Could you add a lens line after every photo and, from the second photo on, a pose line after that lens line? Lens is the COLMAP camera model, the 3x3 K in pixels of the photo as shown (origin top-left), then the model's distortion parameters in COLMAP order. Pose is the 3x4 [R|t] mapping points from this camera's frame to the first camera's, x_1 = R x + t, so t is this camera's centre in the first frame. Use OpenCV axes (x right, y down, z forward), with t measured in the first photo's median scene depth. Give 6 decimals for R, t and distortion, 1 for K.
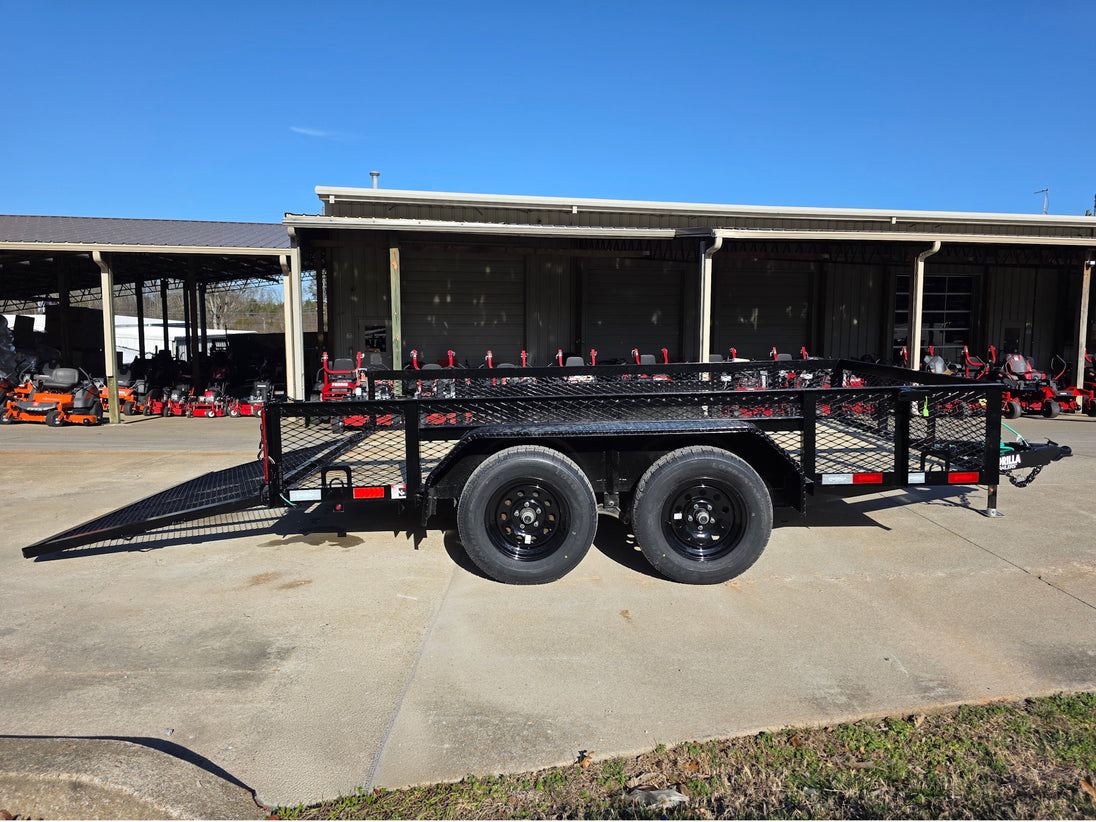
lens RADIAL K [[773.1, 0, 593.4], [0, 773.1, 414.9], [0, 0, 1]] dist [0.034002, -0.018252]
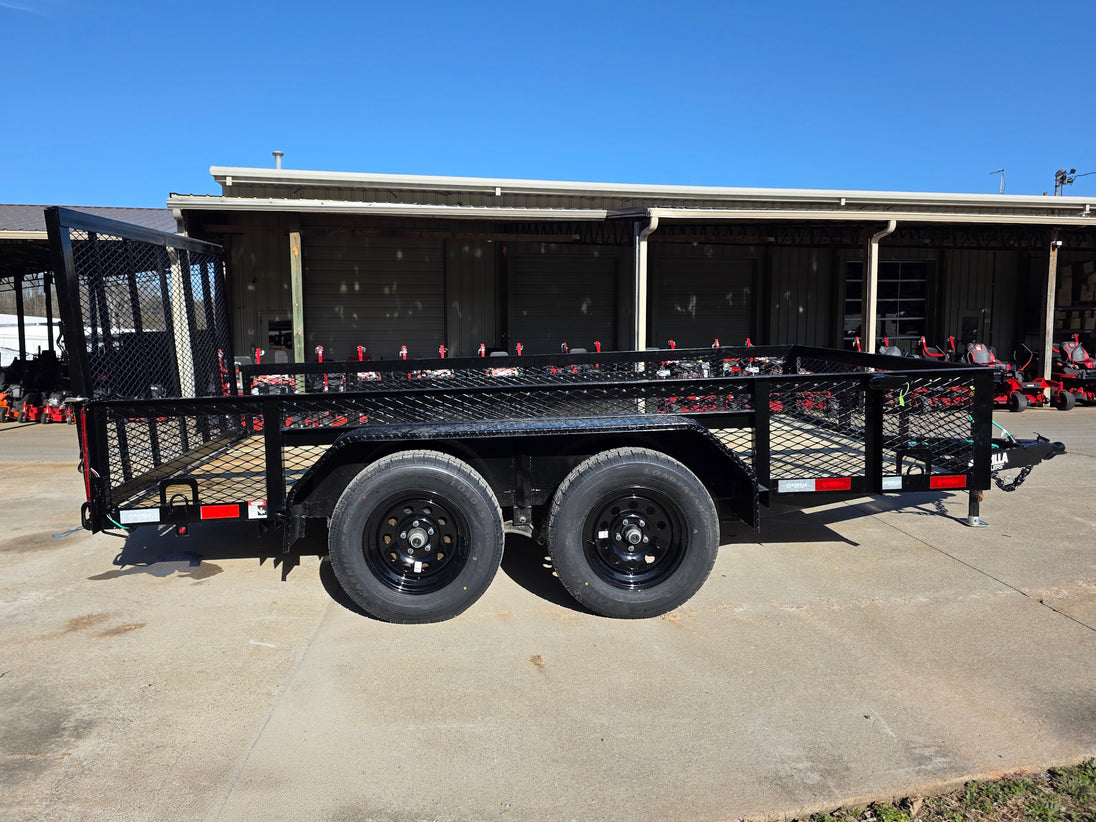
lens RADIAL K [[822.7, 0, 544.9], [0, 822.7, 408.6], [0, 0, 1]] dist [0.038031, -0.026562]
pose [[0.999661, -0.012687, 0.022718, 0.026631], [0.012892, 0.999877, -0.008915, 0.004761], [-0.022602, 0.009205, 0.999702, 0.119869]]
